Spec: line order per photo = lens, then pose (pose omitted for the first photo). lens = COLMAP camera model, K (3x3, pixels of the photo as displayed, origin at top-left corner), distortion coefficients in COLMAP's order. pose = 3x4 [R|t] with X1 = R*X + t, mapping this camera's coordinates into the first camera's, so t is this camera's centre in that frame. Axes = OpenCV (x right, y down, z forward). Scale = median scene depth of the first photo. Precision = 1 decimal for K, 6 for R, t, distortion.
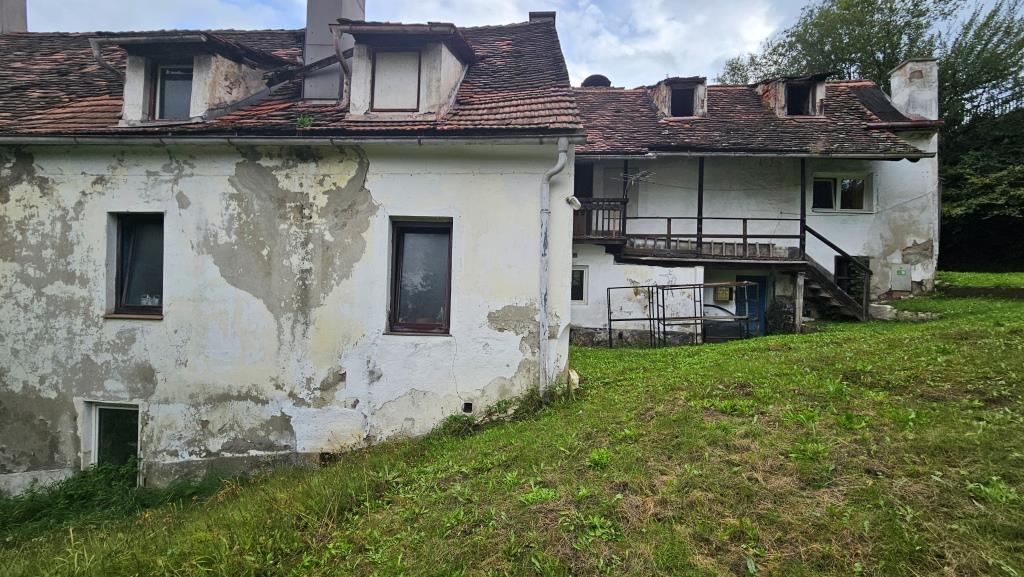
lens RADIAL K [[411.0, 0, 512.0], [0, 411.0, 288.5], [0, 0, 1]] dist [0.001384, 0.000002]
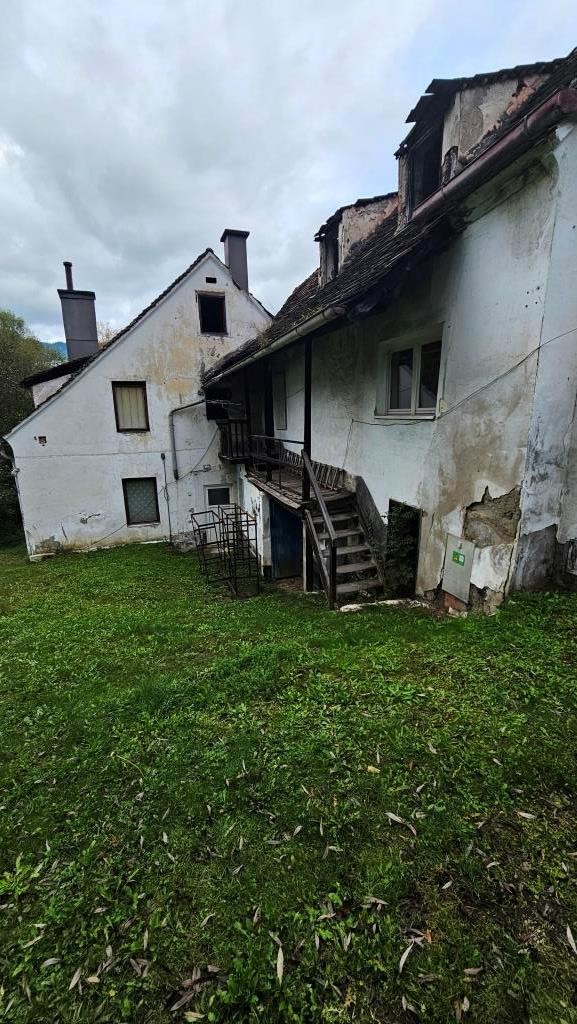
lens RADIAL K [[411.0, 0, 288.5], [0, 411.0, 512.0], [0, 0, 1]] dist [0.001384, 0.000002]
pose [[0.414301, 0.153199, -0.897154, 1.252337], [0.042871, 0.981353, 0.187374, -0.175950], [0.909130, -0.116091, 0.400008, 0.663135]]
